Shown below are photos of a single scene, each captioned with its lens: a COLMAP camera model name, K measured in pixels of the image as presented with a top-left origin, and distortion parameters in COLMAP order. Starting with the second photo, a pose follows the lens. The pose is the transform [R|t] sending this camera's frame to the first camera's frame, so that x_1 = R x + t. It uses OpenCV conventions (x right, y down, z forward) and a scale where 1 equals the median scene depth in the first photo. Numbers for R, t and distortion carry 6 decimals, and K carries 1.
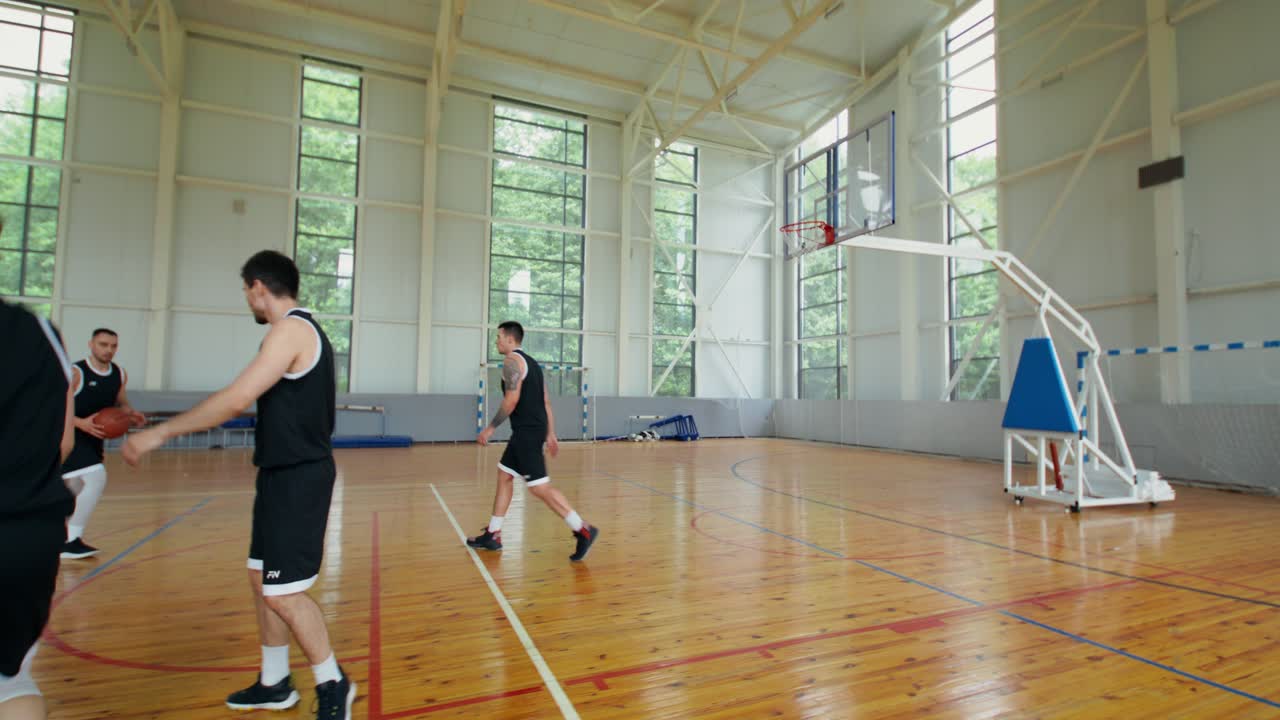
lens RADIAL K [[614.0, 0, 645.2], [0, 614.0, 359.5], [0, 0, 1]] dist [0.039349, -0.029221]
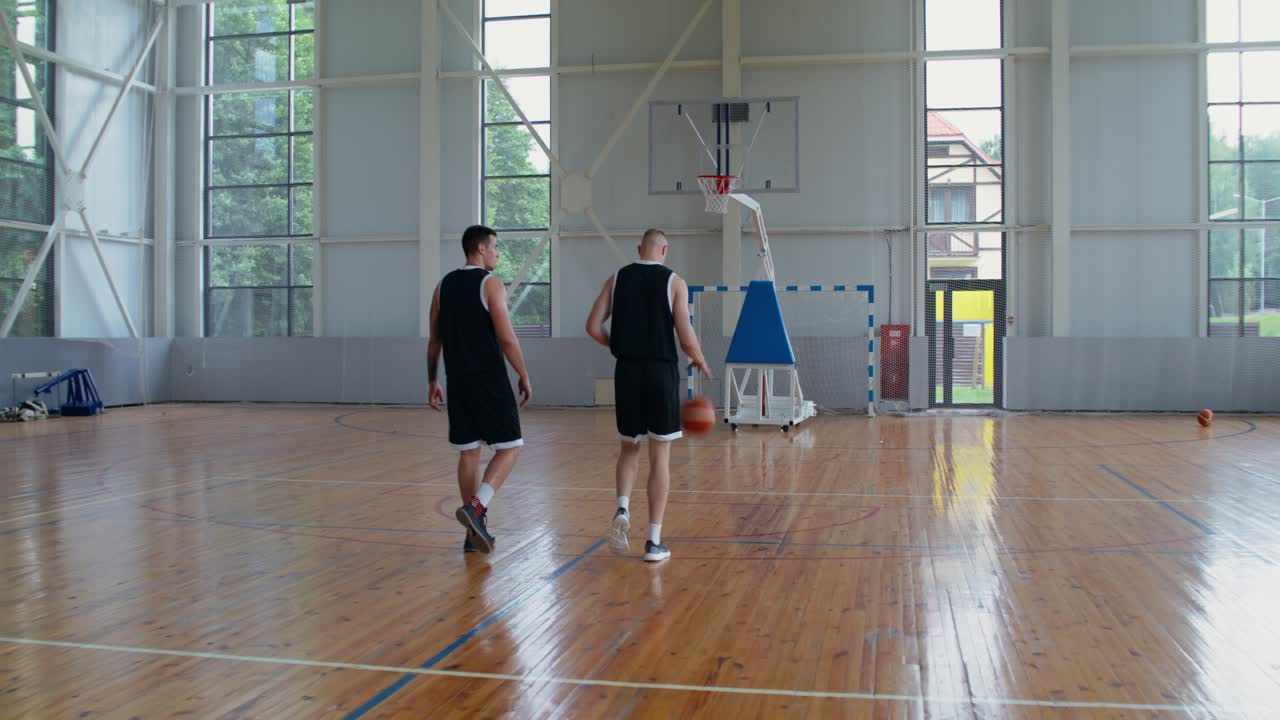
lens RADIAL K [[1264.7, 0, 644.5], [0, 1264.7, 358.9], [0, 0, 1]] dist [-0.127270, 0.033541]
pose [[0.574911, -0.025922, 0.817805, -0.539517], [-0.043473, 0.997119, 0.062167, -0.010253], [-0.817060, -0.071293, 0.572128, -0.051347]]
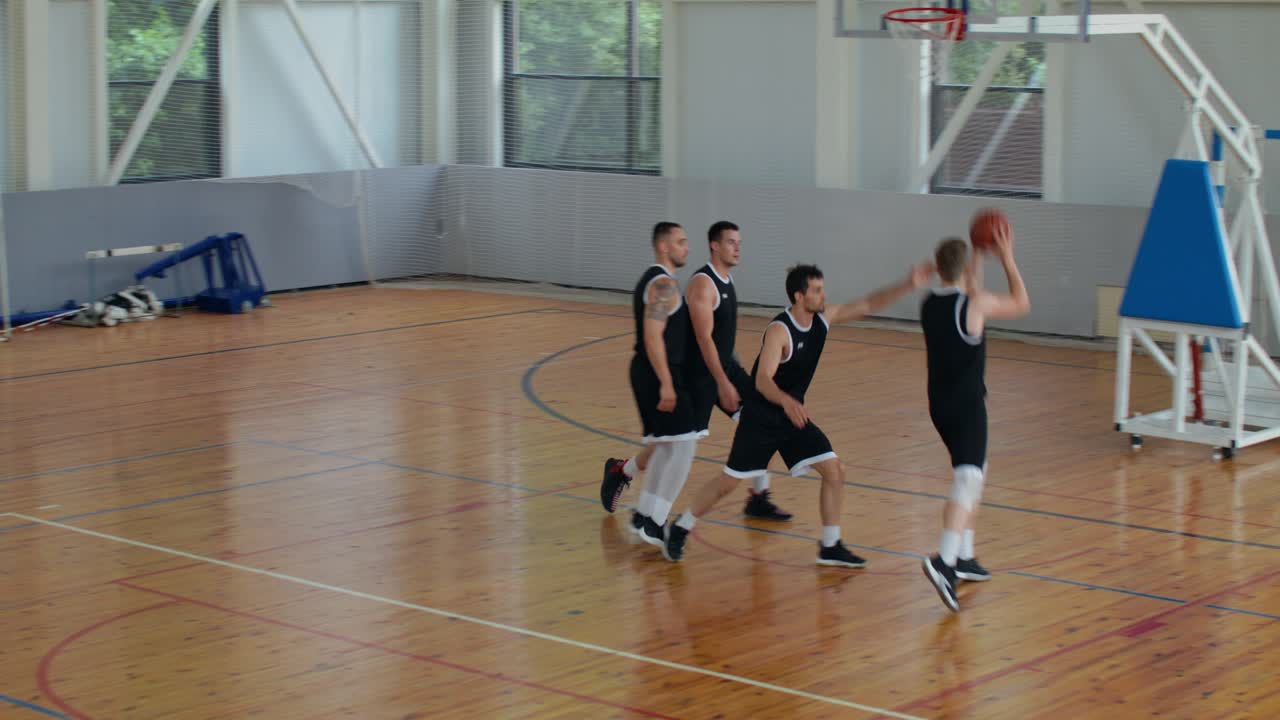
lens RADIAL K [[2571.6, 0, 640.2], [0, 2571.6, 359.7], [0, 0, 1]] dist [-0.009124, -0.036068]
pose [[0.900815, -0.069876, 0.428544, -0.334871], [-0.019164, 0.979606, 0.200012, -0.127747], [-0.433780, -0.188387, 0.881105, -0.353796]]
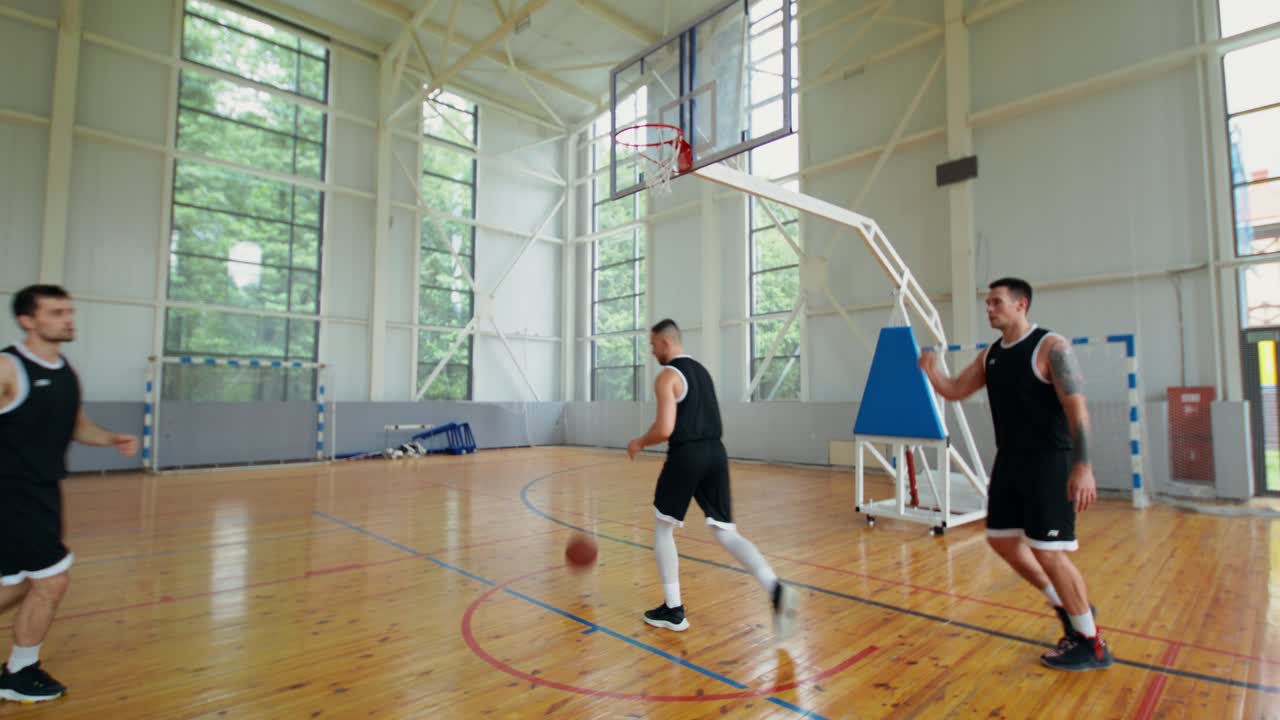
lens RADIAL K [[614.0, 0, 645.2], [0, 614.0, 359.5], [0, 0, 1]] dist [0.039349, -0.029221]
pose [[0.937543, 0.012125, 0.347659, 0.010146], [-0.010727, 0.999925, -0.005946, 0.007545], [-0.347705, 0.001845, 0.937602, 0.137480]]
